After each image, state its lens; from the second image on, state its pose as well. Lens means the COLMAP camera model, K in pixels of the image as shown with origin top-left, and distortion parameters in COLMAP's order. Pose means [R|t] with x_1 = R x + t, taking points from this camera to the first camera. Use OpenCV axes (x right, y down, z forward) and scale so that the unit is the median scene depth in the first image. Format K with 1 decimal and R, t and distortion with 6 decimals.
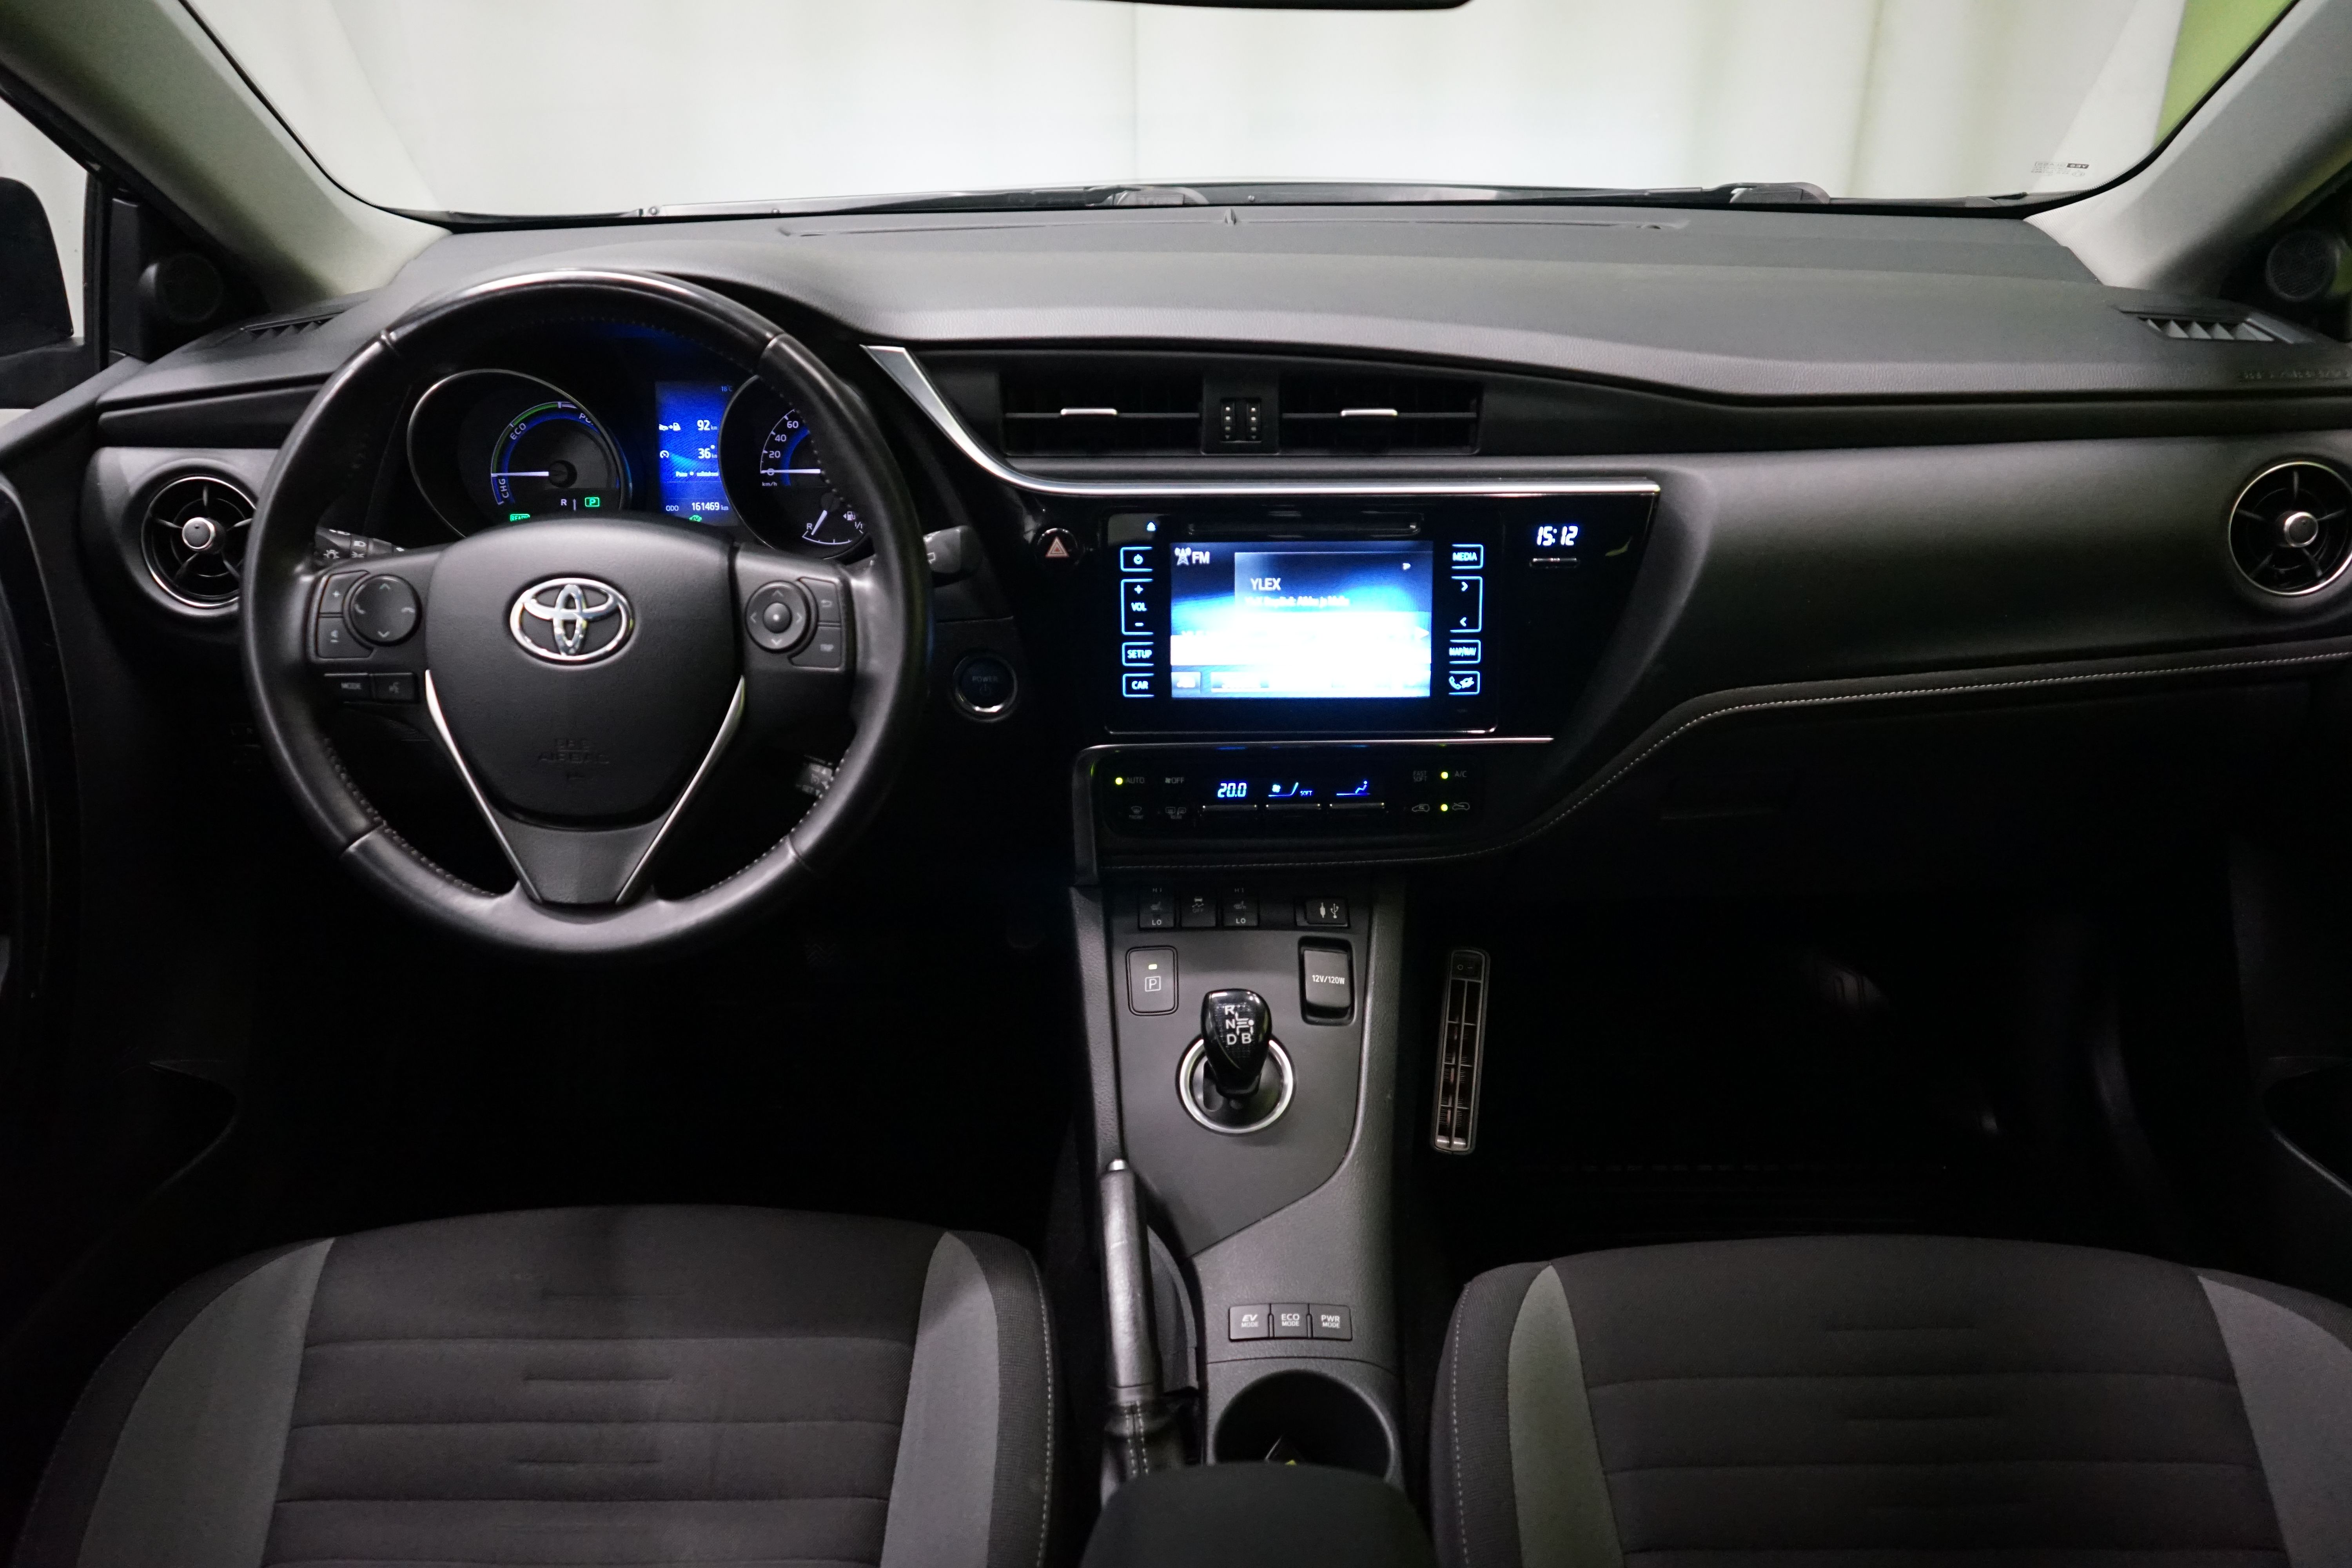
lens RADIAL K [[1906.3, 0, 1176.0], [0, 1906.3, 784.0], [0, 0, 1]] dist [-0.009419, -0.004022]
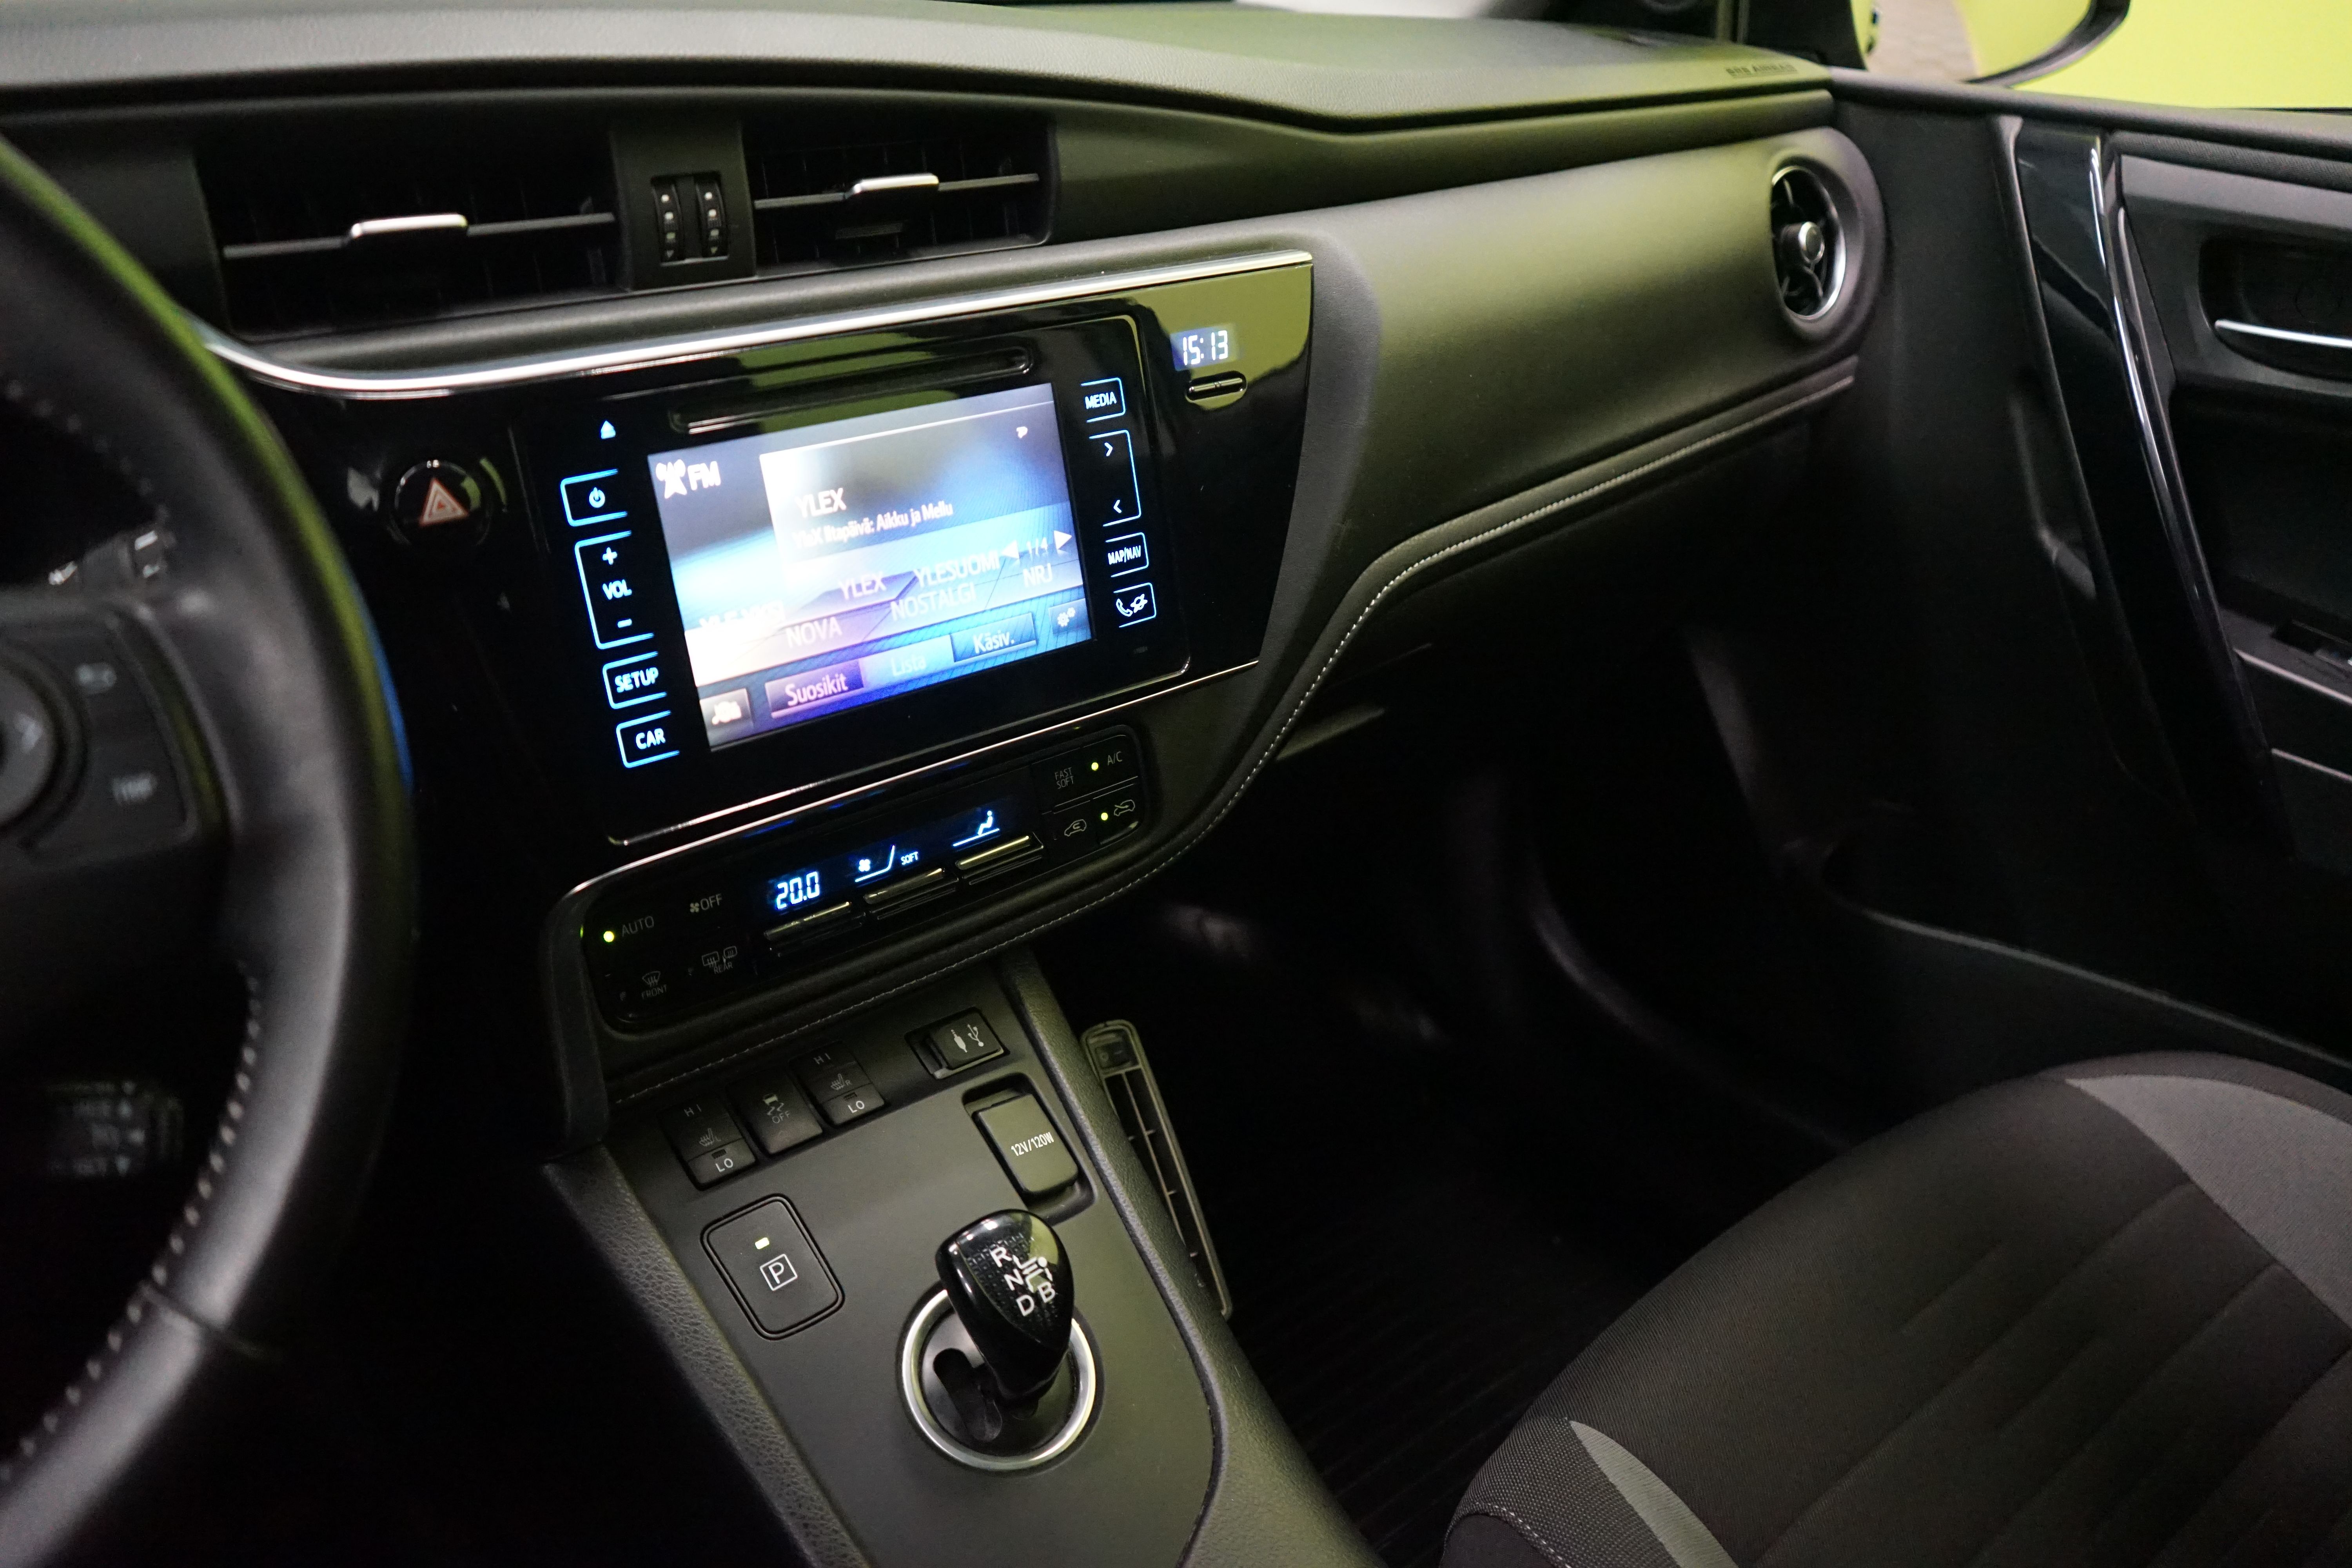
lens RADIAL K [[1906.3, 0, 1176.0], [0, 1906.3, 784.0], [0, 0, 1]] dist [-0.009419, -0.004022]
pose [[0.754550, -0.261538, 0.601874, -0.228787], [0.278729, 0.958039, 0.066873, -0.035201], [-0.594109, 0.117301, 0.795786, 0.509111]]
